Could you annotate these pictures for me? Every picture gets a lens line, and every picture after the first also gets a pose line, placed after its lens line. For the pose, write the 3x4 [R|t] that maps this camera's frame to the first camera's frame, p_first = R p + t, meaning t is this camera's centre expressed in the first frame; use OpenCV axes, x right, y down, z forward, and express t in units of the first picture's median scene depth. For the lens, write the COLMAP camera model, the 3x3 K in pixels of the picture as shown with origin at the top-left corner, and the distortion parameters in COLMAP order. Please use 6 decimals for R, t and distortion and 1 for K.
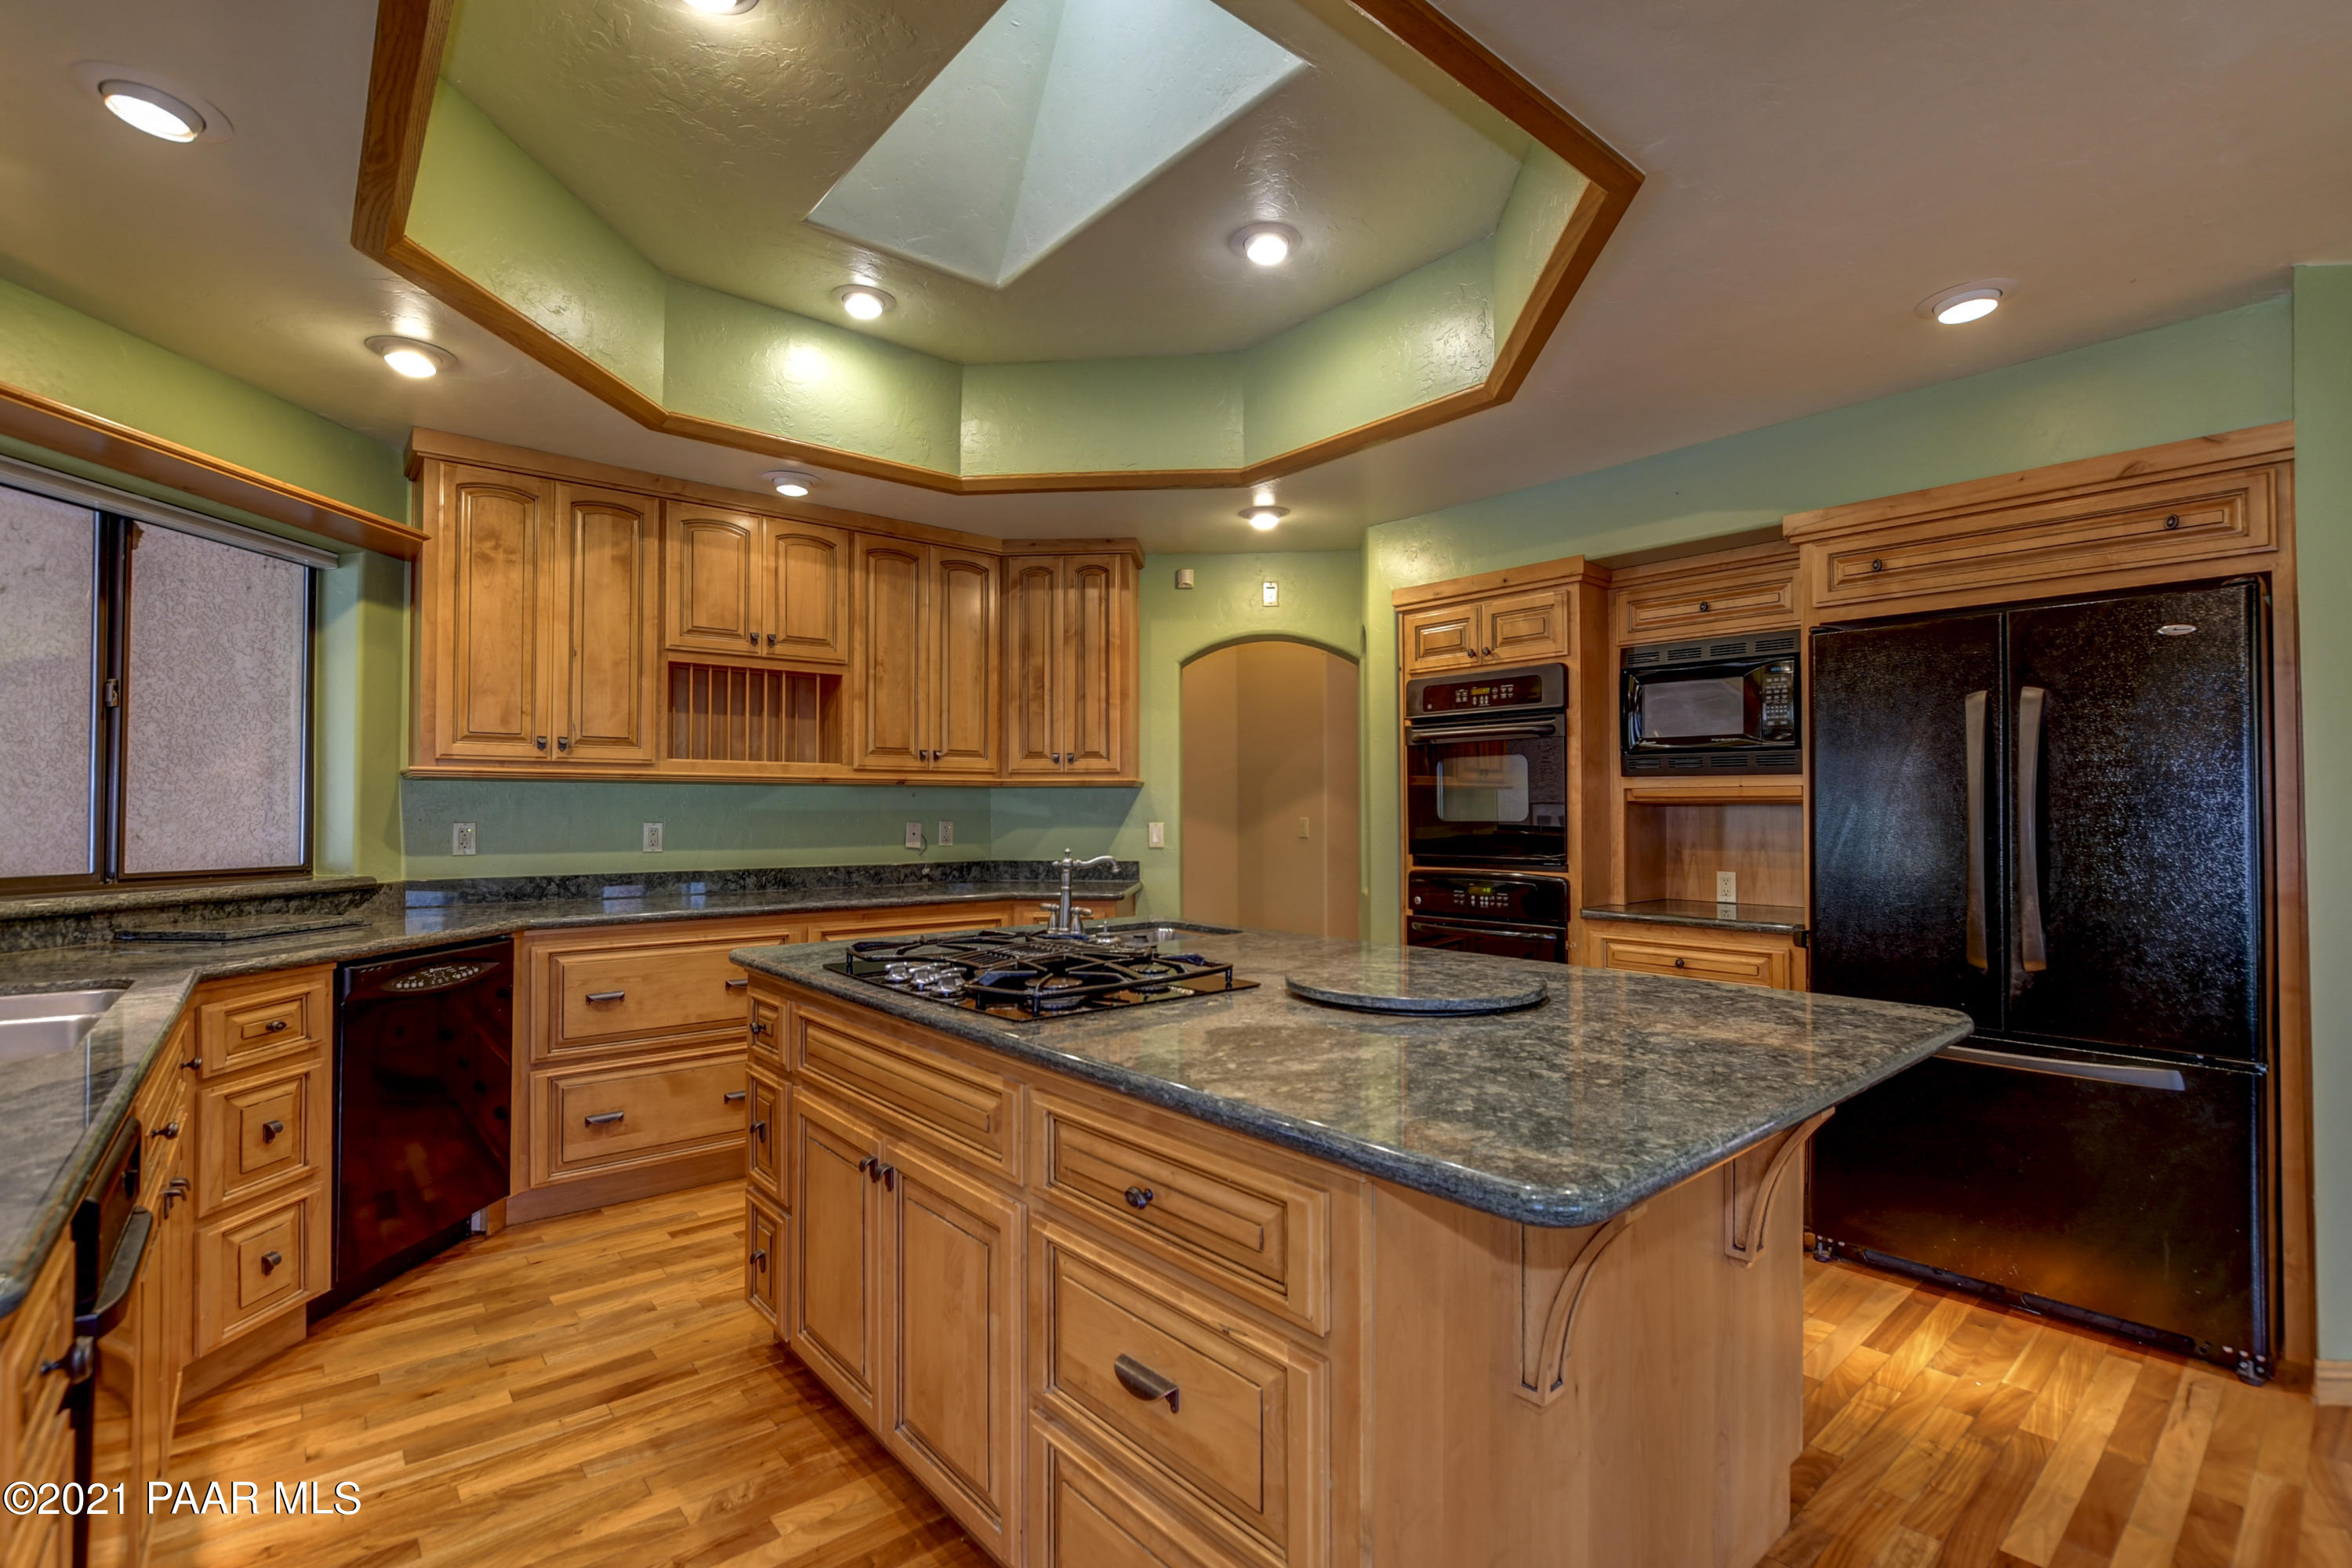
lens RADIAL K [[1061.1, 0, 1183.8], [0, 1061.1, 788.9], [0, 0, 1]] dist [-0.014632, 0.001604]
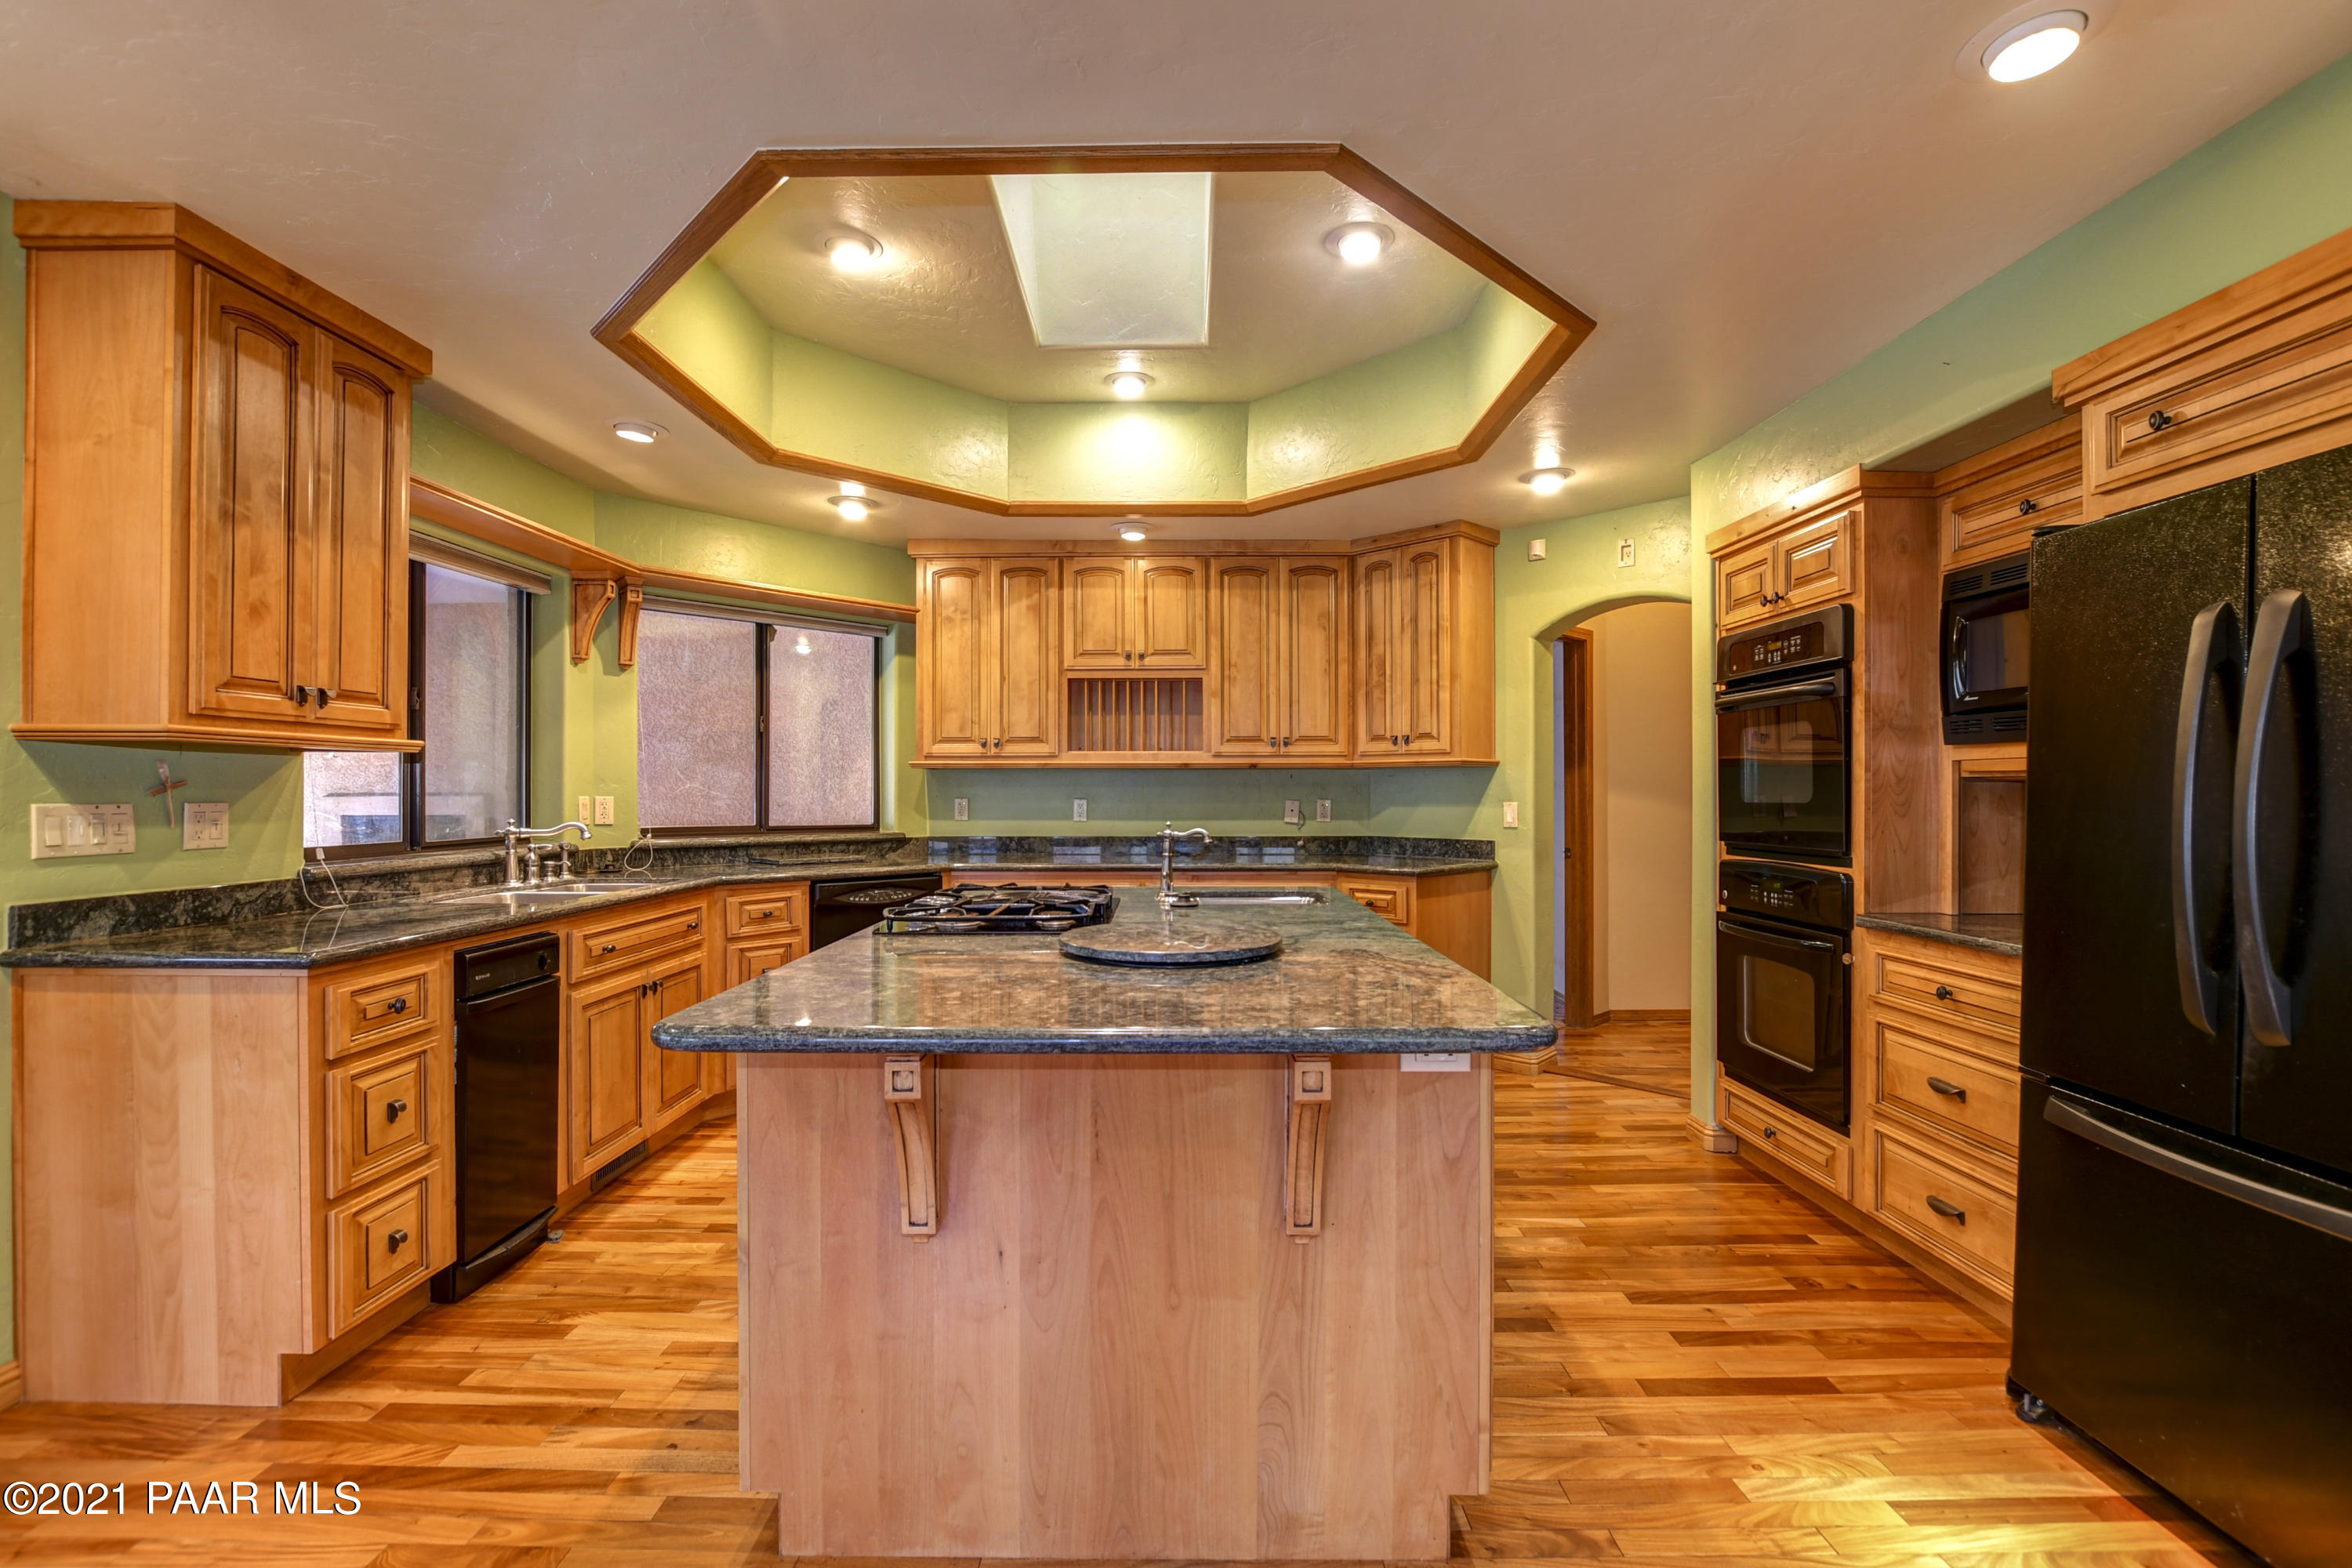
lens RADIAL K [[1061.1, 0, 1188.3], [0, 1061.1, 788.9], [0, 0, 1]] dist [-0.014632, 0.001604]
pose [[0.758873, -0.001043, -0.651237, 0.492864], [0.013331, 0.999814, 0.013933, 0.002085], [0.651102, -0.019255, 0.758746, 0.076069]]
